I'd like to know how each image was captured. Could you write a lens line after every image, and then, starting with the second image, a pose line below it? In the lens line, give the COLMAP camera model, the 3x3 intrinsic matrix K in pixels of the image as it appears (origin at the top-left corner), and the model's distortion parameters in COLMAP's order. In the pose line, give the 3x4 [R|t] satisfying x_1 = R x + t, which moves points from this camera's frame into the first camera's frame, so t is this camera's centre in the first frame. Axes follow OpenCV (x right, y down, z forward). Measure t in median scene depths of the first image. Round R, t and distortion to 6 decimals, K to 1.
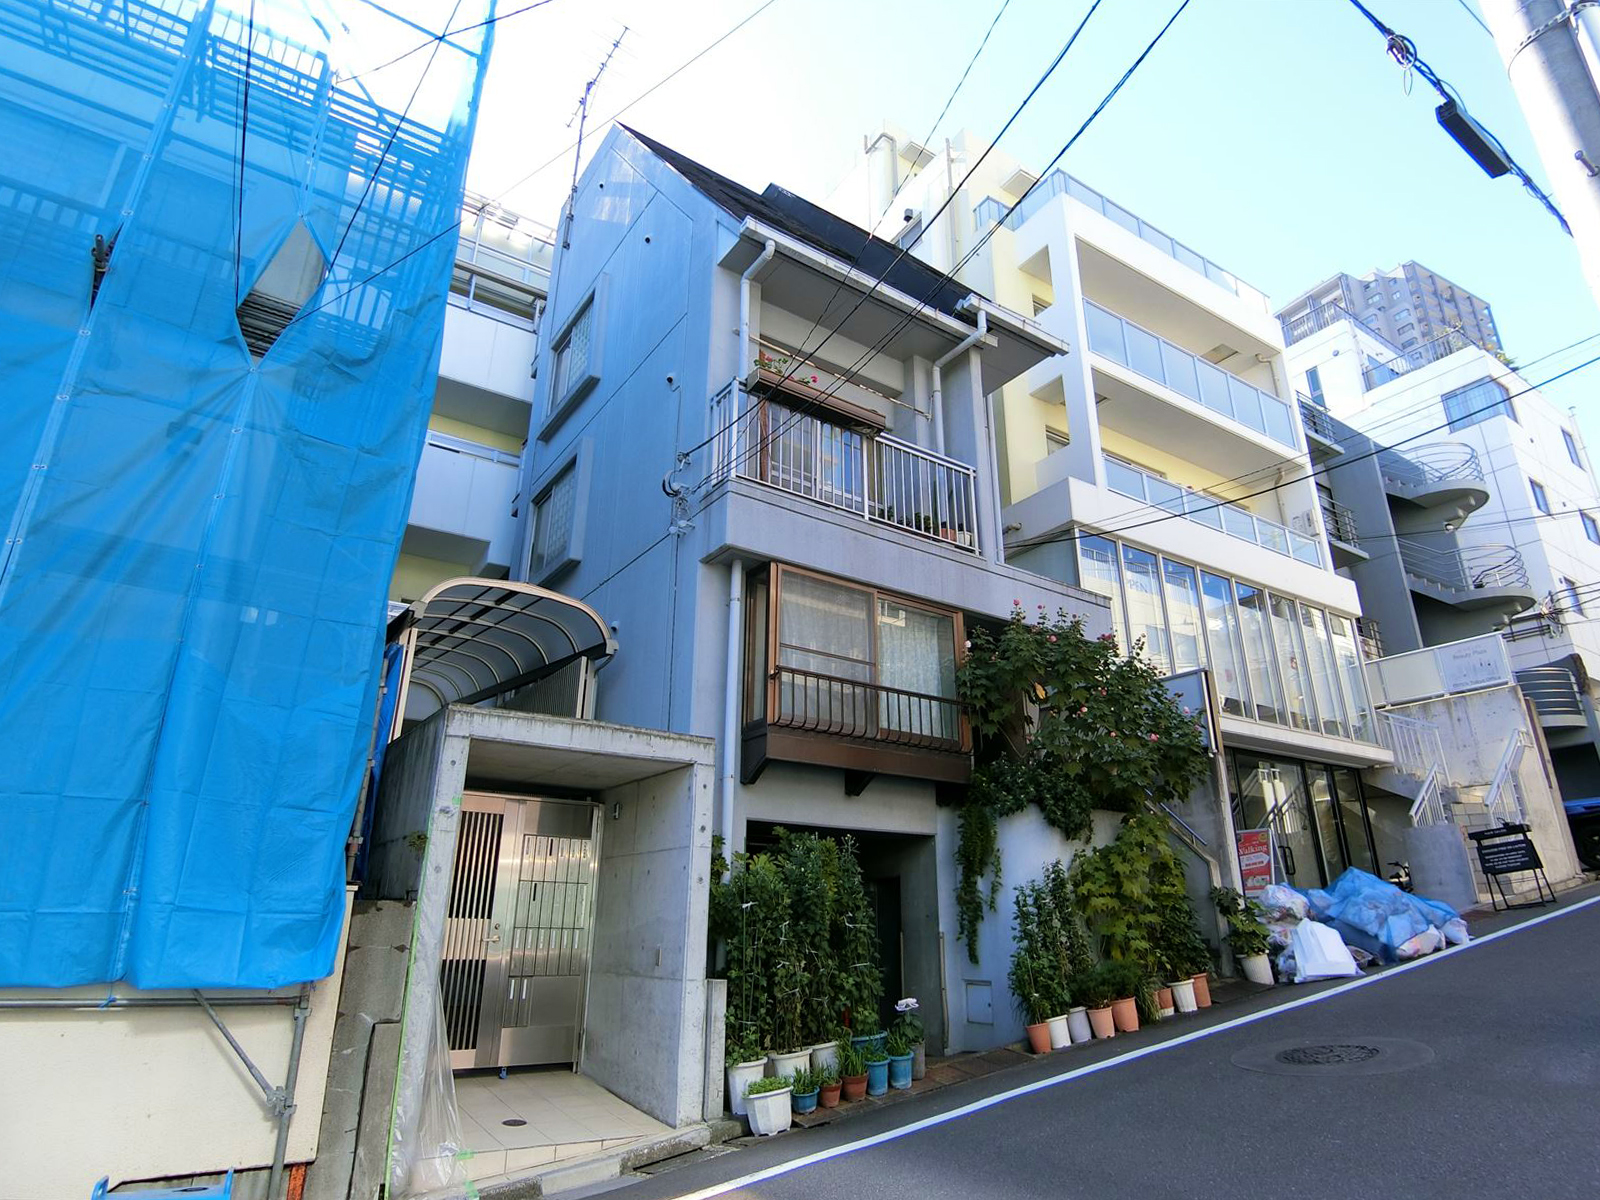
lens RADIAL K [[924.4, 0, 802.9], [0, 924.4, 587.4], [0, 0, 1]] dist [-0.003032, -0.001303]
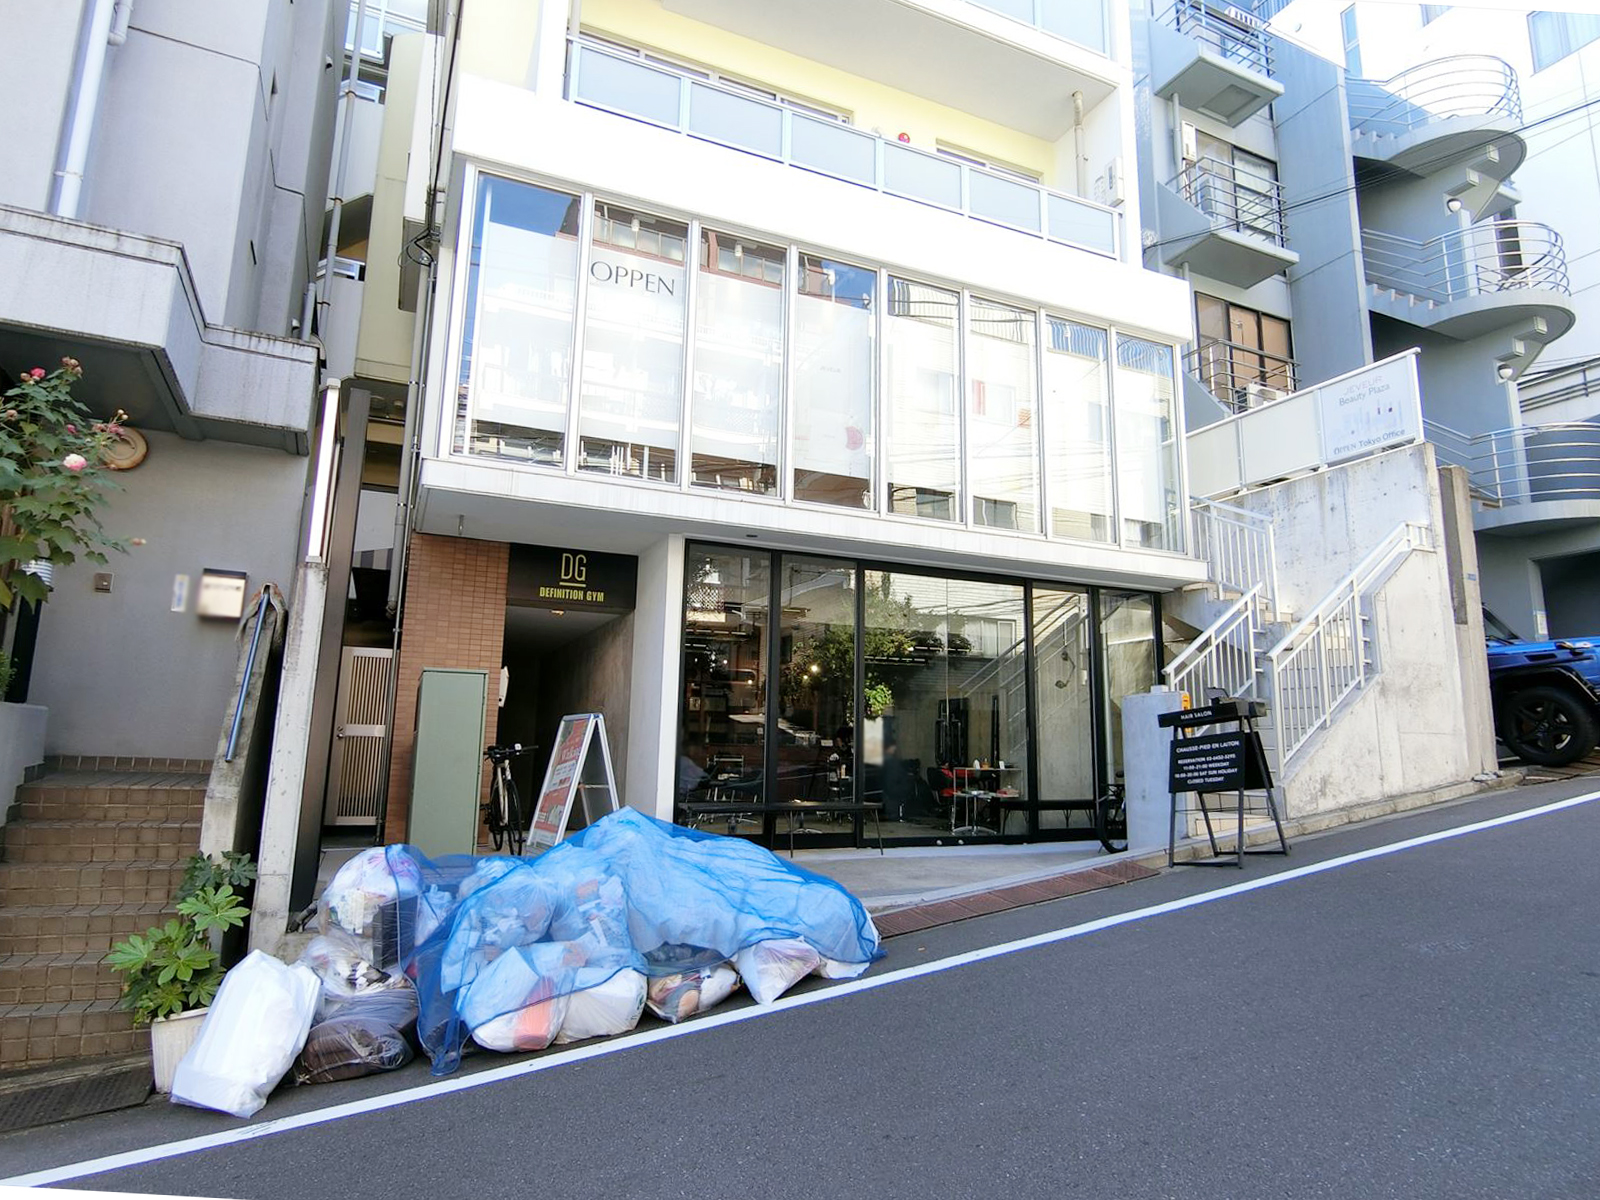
lens RADIAL K [[924.4, 0, 802.9], [0, 924.4, 587.4], [0, 0, 1]] dist [-0.003032, -0.001303]
pose [[0.986800, -0.011815, -0.161515, 0.428741], [0.041726, 0.982212, 0.183080, 0.064589], [0.156478, -0.187403, 0.969739, 0.335163]]
